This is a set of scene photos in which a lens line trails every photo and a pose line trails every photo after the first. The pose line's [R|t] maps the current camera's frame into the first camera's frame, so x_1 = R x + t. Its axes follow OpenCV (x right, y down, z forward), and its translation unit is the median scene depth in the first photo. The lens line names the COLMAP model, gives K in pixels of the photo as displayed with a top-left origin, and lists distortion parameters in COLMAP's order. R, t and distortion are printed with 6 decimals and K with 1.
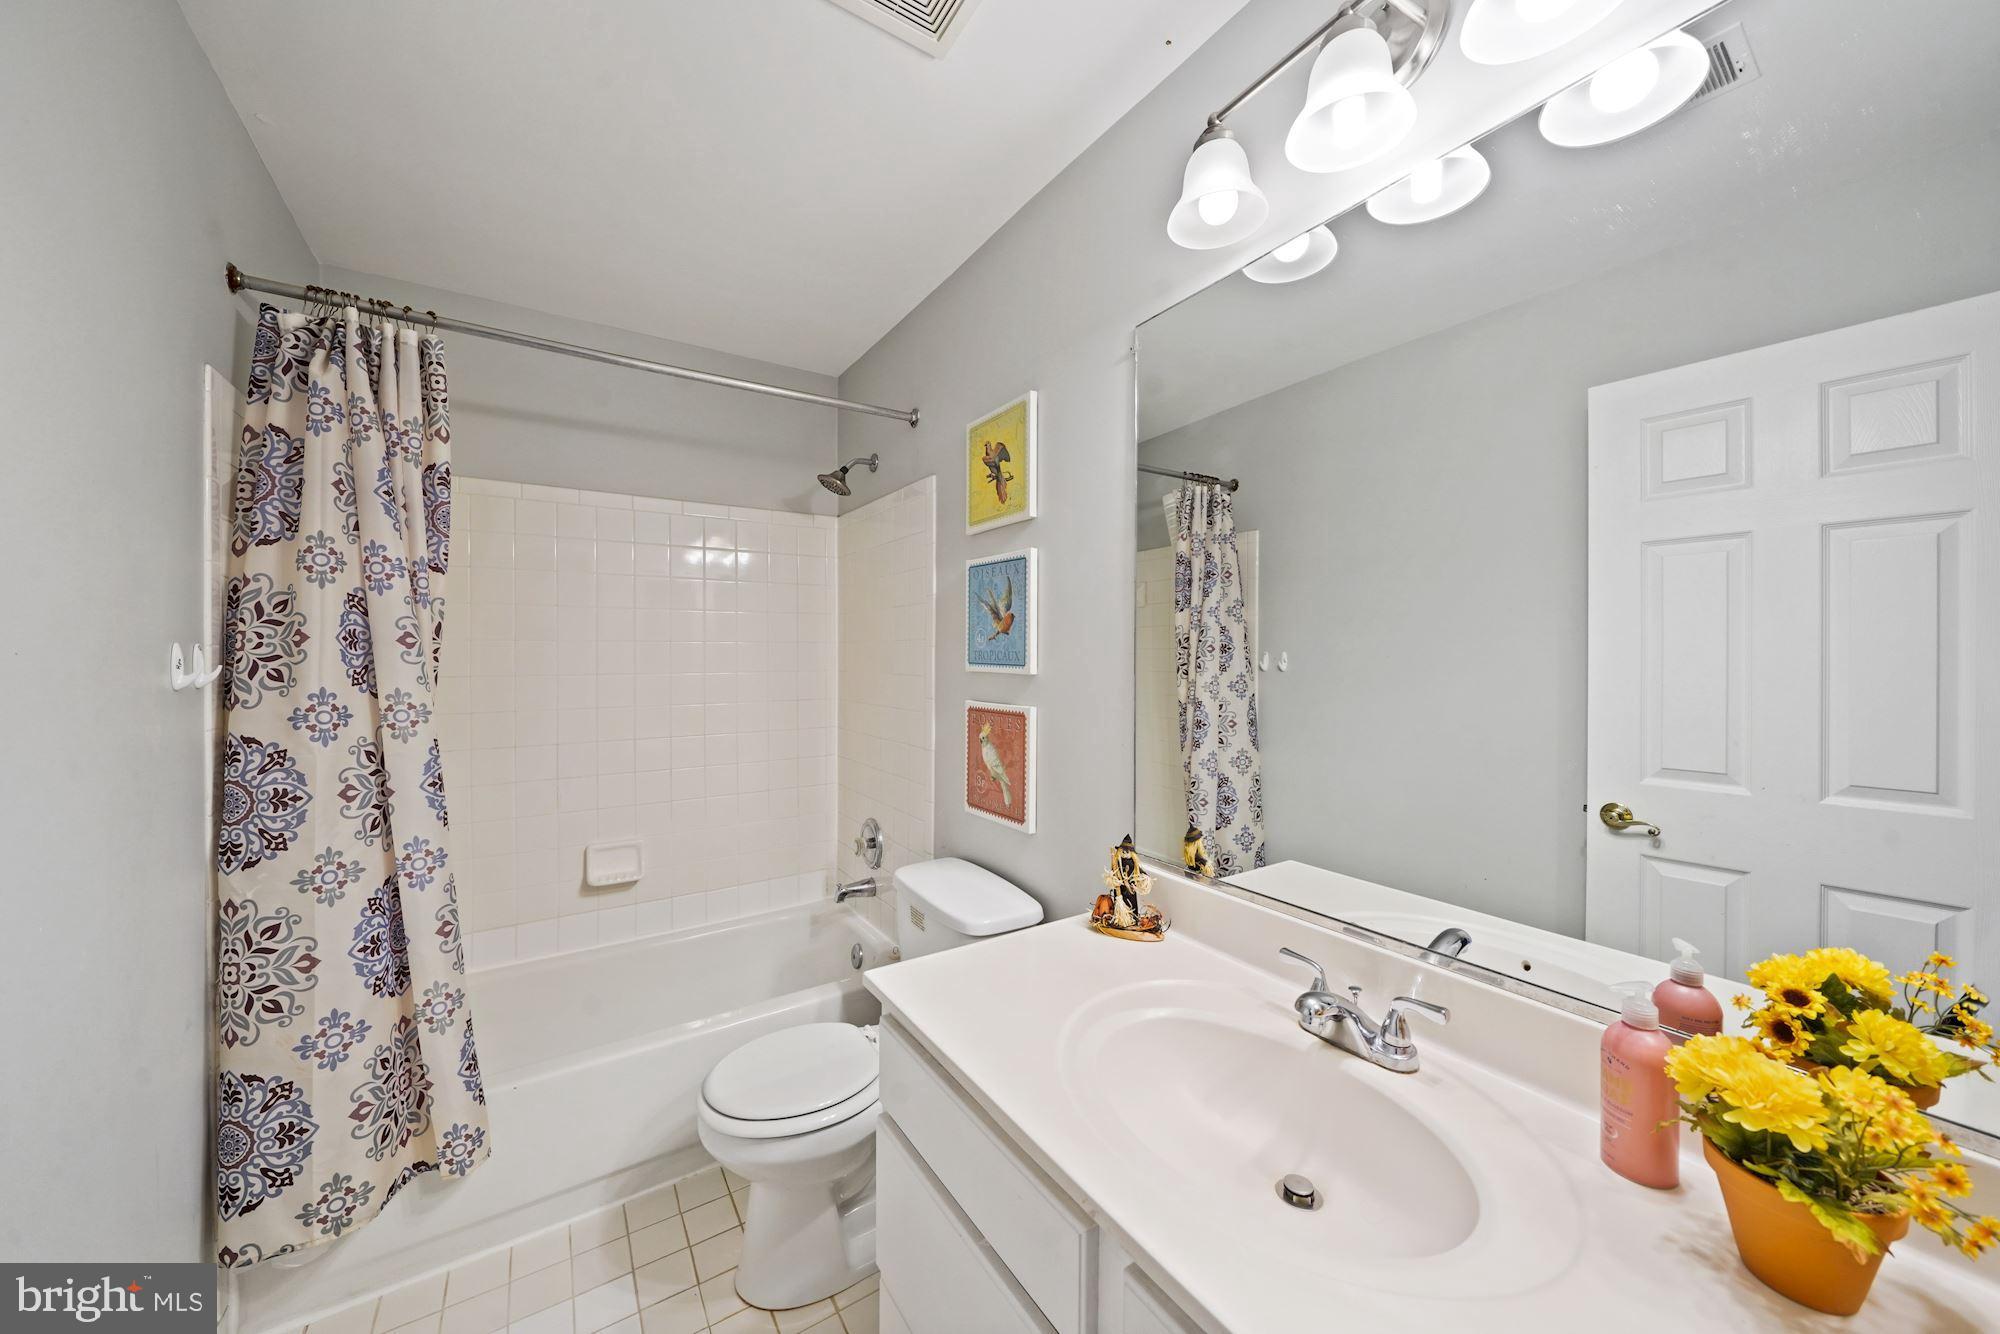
lens RADIAL K [[696.0, 0, 1000.0], [0, 696.0, 667.0], [0, 0, 1]] dist [-0.000763, -0.000096]
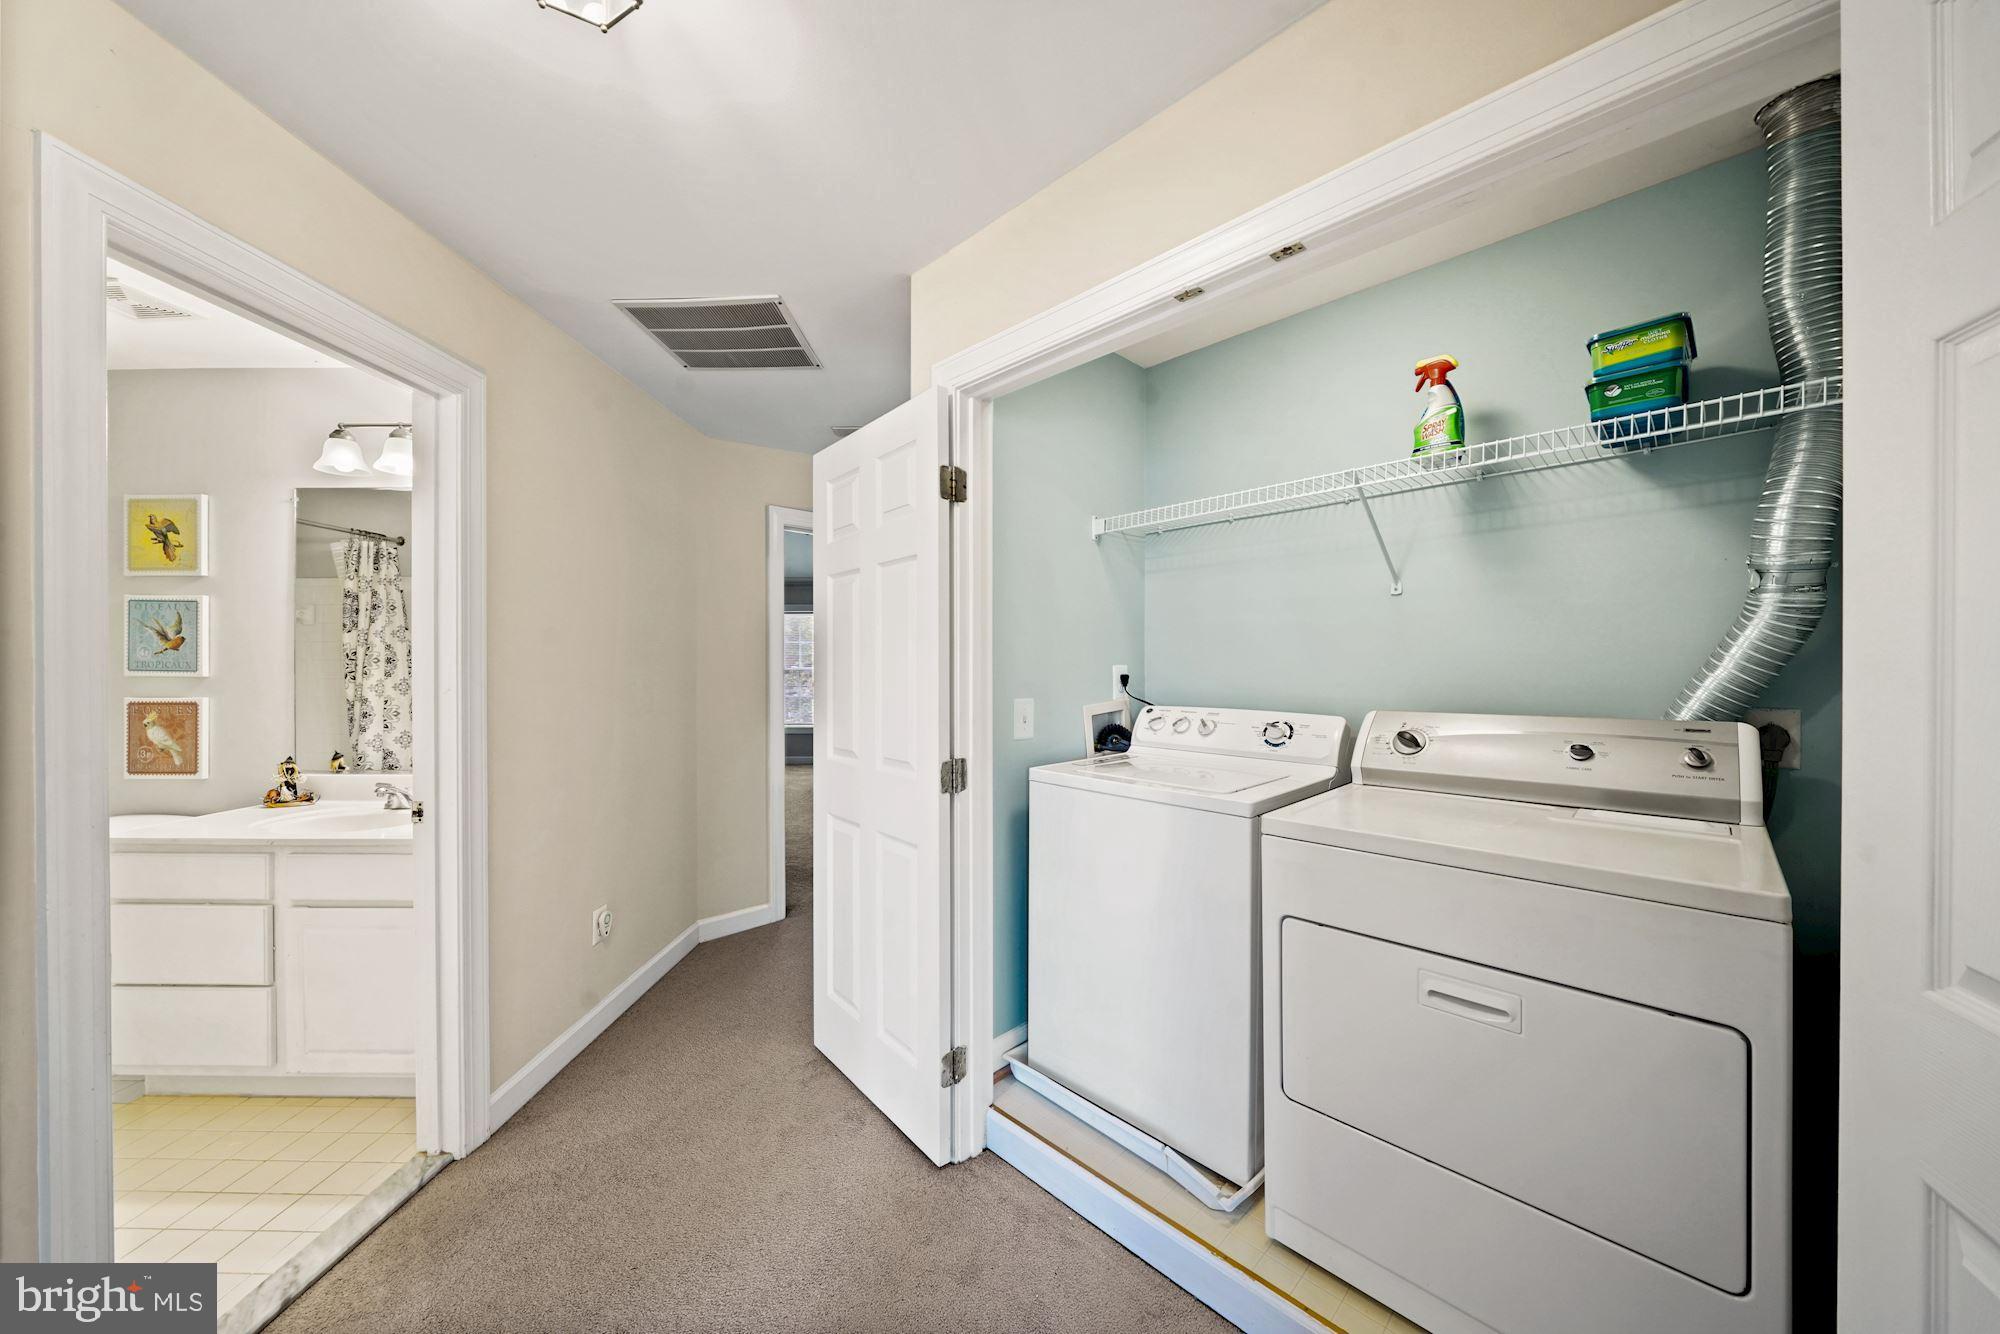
lens RADIAL K [[696.0, 0, 1000.0], [0, 696.0, 667.0], [0, 0, 1]] dist [-0.000763, -0.000096]
pose [[0.565562, -0.000908, 0.824705, -0.200766], [0.014263, 0.999861, -0.008680, 0.024058], [-0.824582, 0.016671, 0.565496, -1.177025]]
